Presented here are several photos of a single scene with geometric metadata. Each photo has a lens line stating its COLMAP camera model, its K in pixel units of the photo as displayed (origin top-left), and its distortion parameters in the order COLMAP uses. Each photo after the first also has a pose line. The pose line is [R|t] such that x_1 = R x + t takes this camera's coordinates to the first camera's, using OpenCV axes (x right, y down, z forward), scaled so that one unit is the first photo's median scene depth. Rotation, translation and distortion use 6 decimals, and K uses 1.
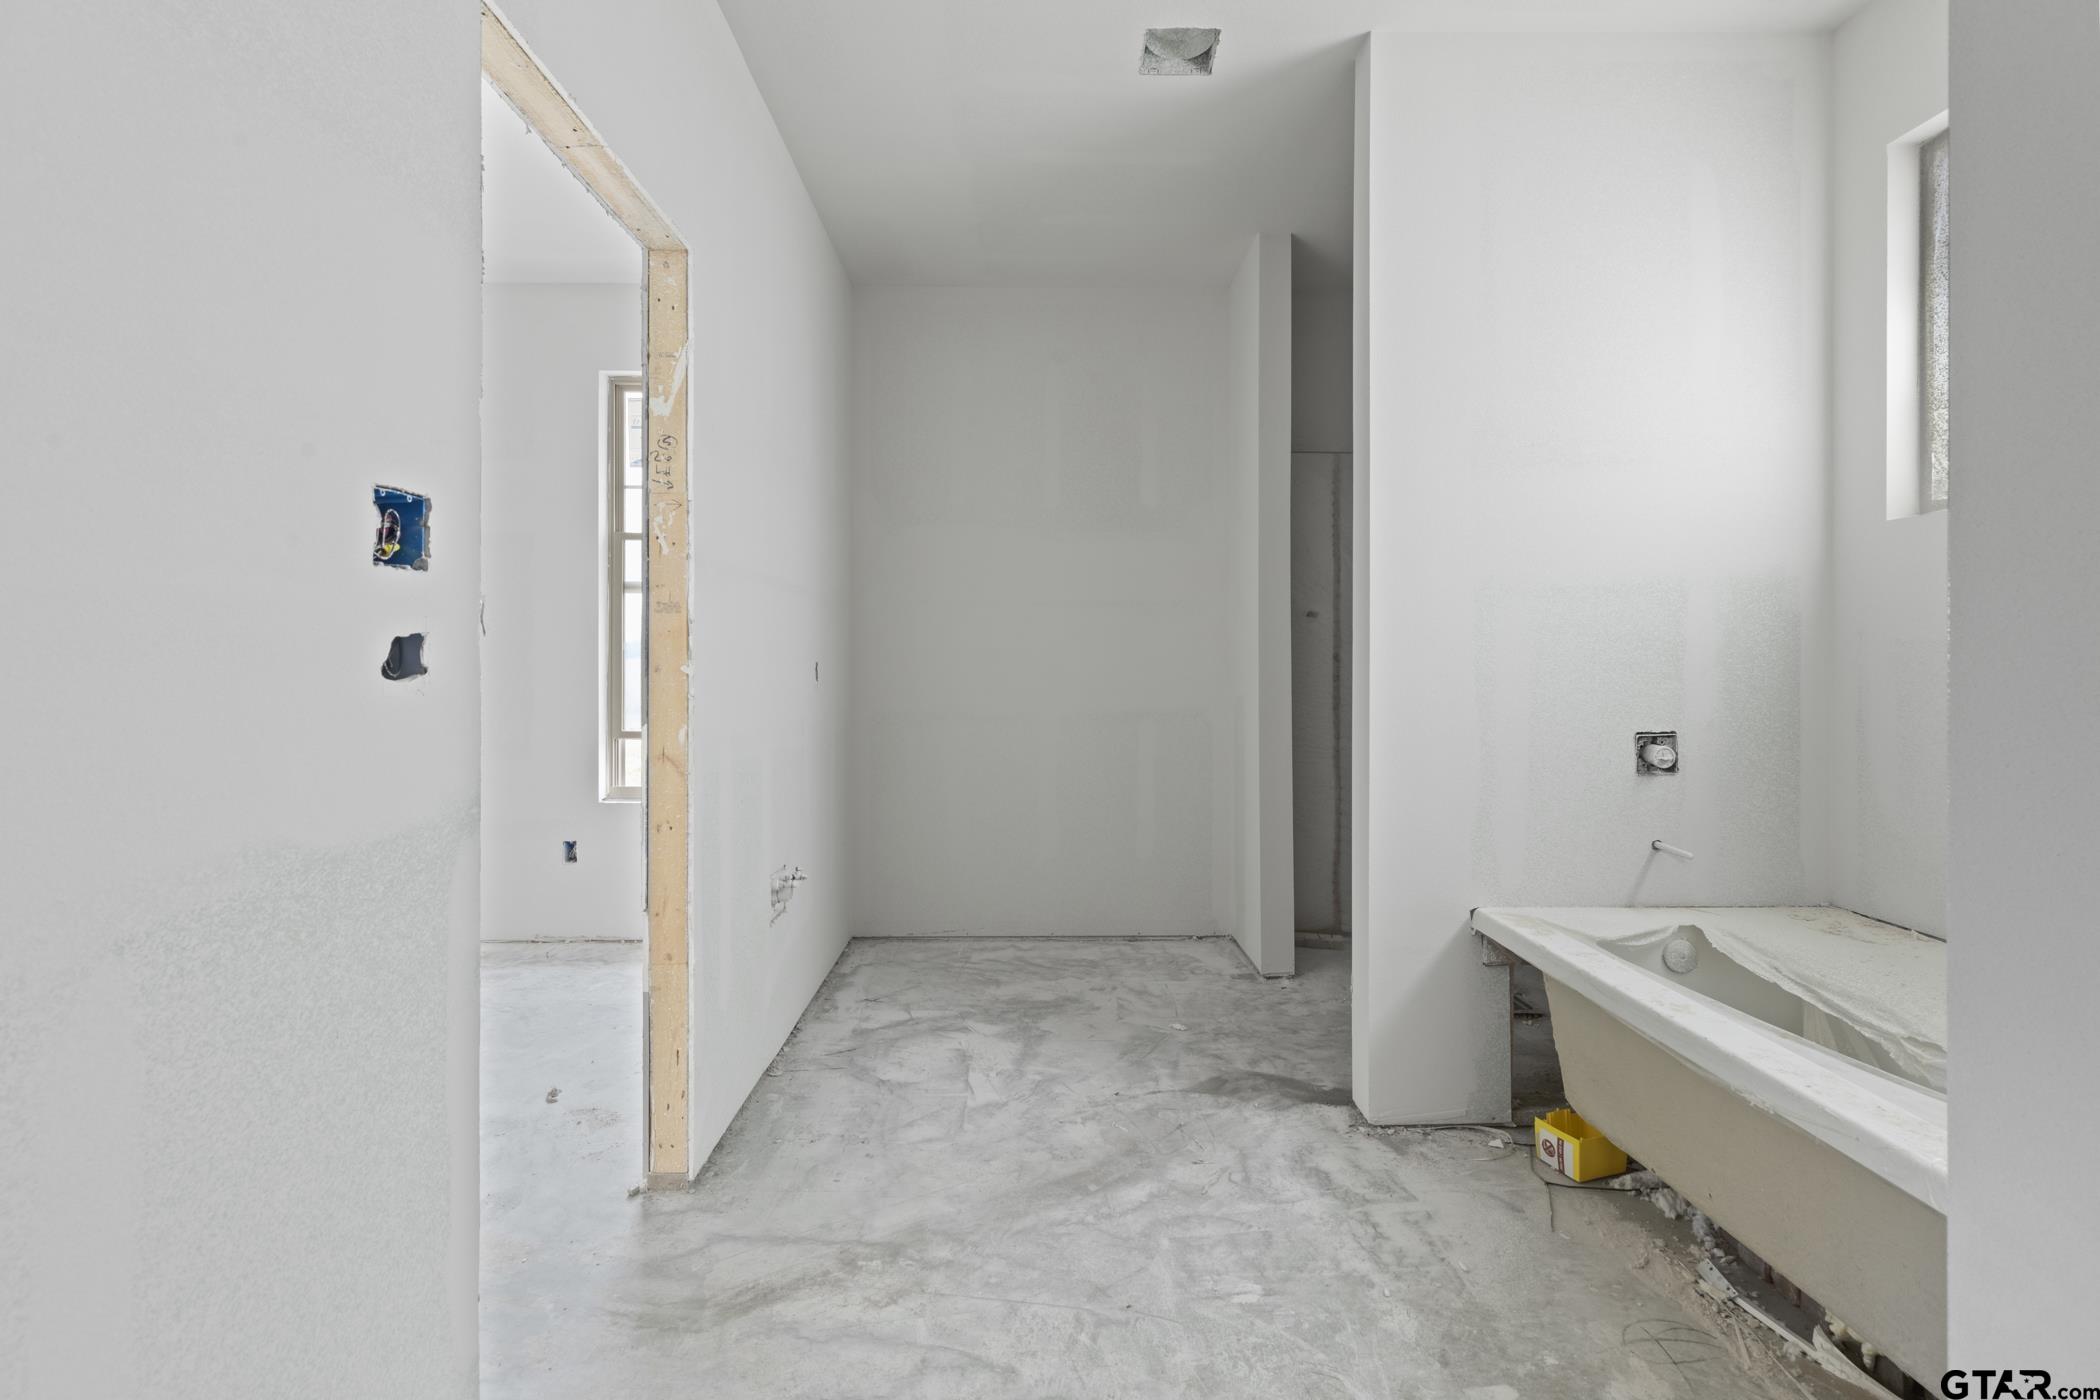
lens RADIAL K [[951.6, 0, 1053.2], [0, 951.6, 662.0], [0, 0, 1]] dist [0.002339, 0.000185]
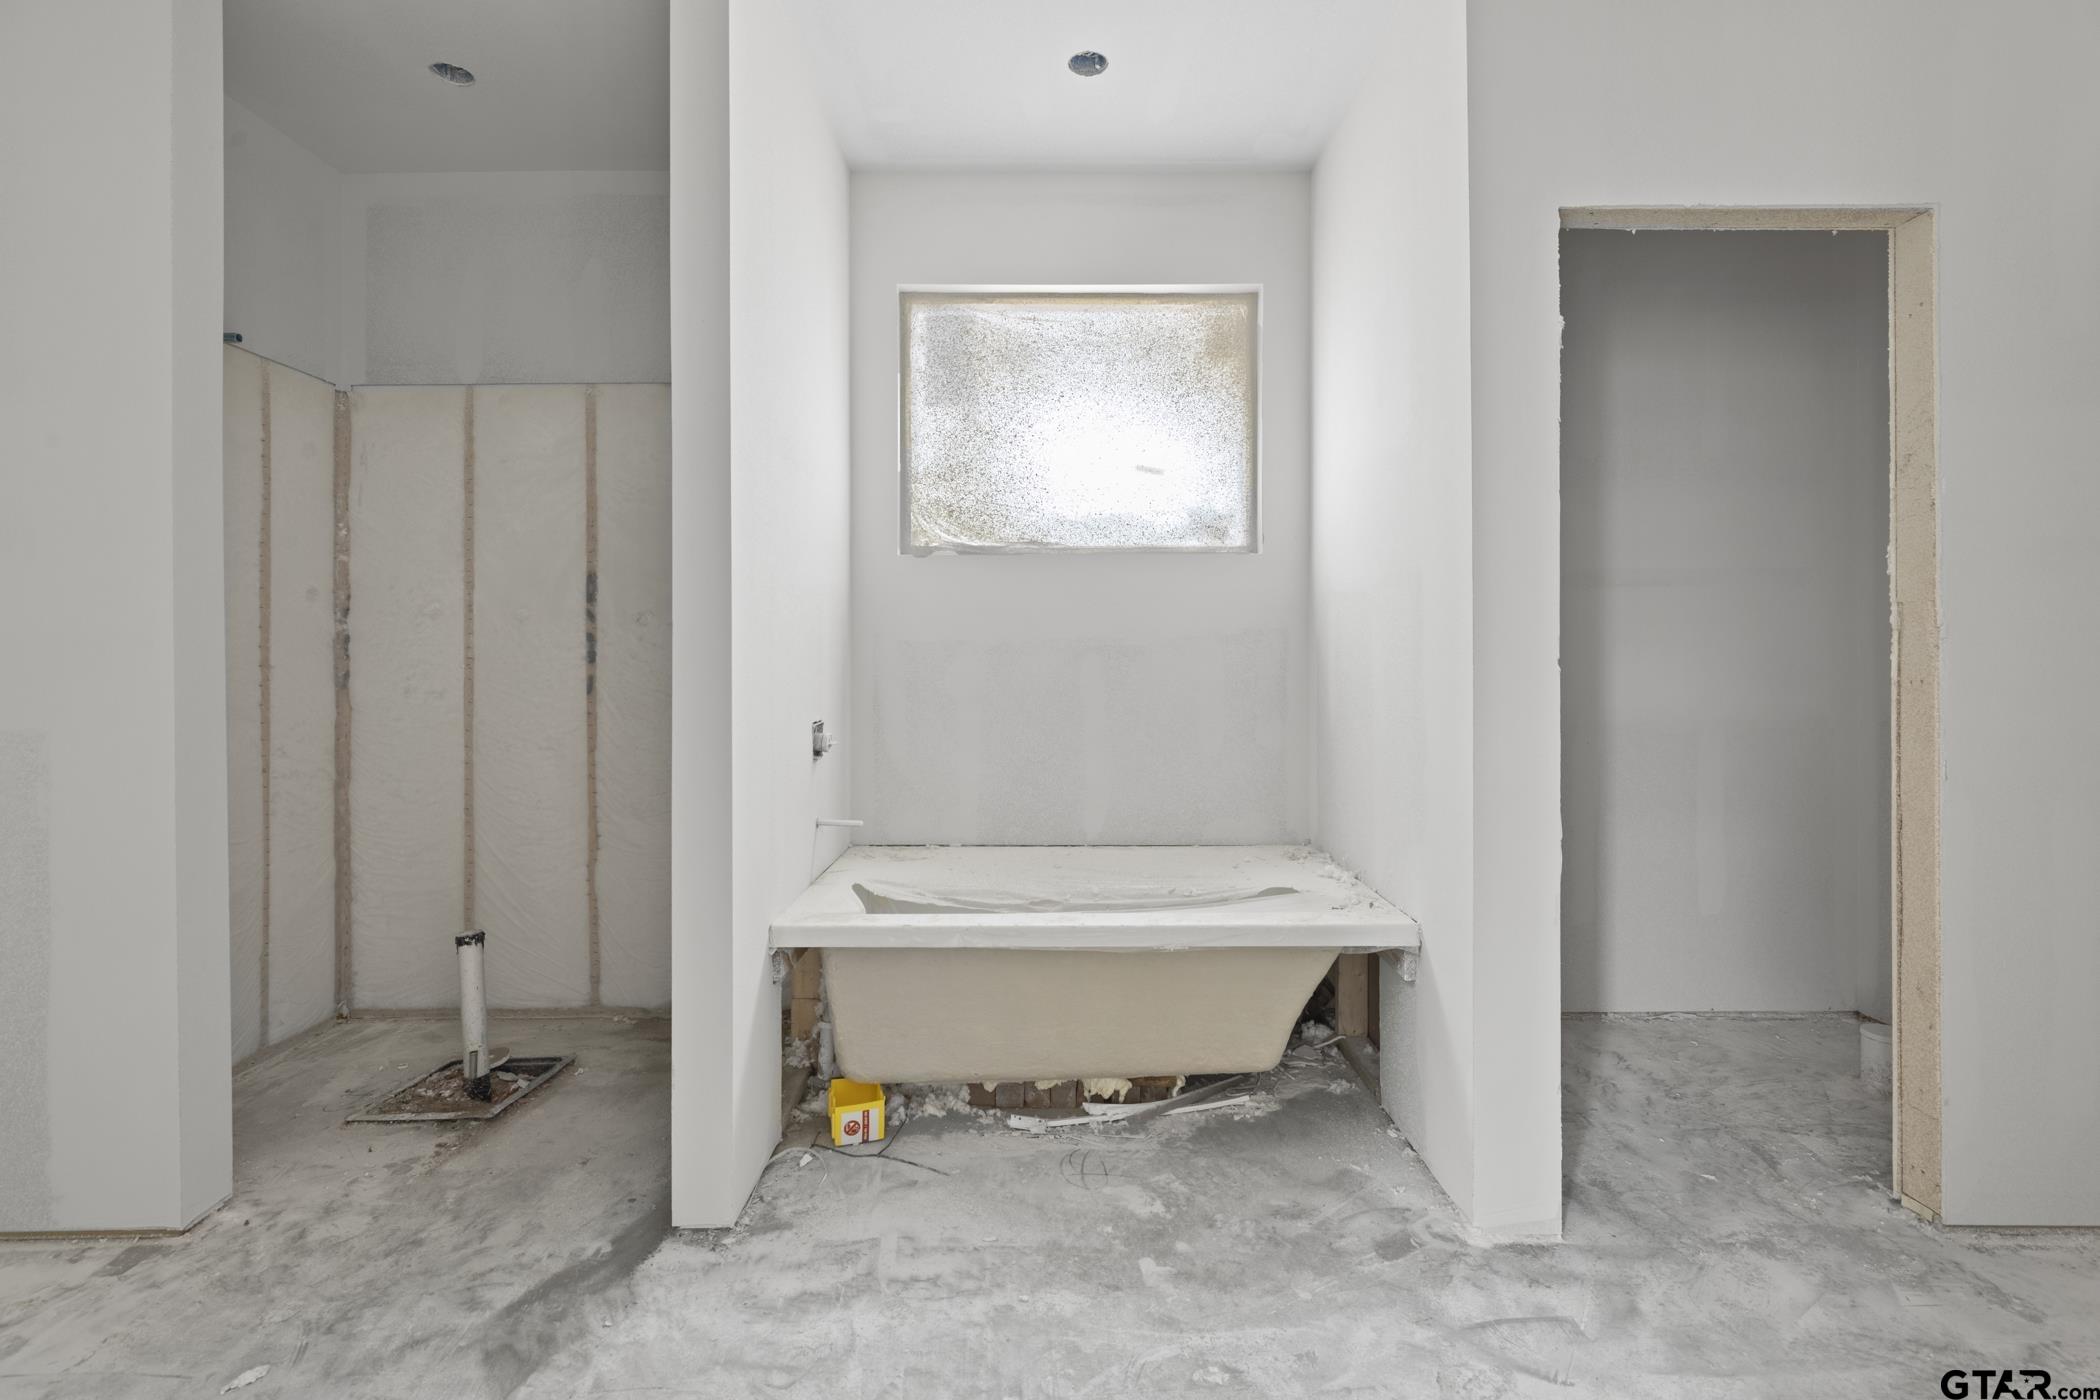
lens RADIAL K [[951.6, 0, 1053.2], [0, 951.6, 662.0], [0, 0, 1]] dist [0.002339, 0.000185]
pose [[0.018126, -0.008031, 0.999803, -0.507888], [0.006850, 0.999945, 0.007908, -0.000174], [-0.999812, 0.006706, 0.018180, 0.771579]]
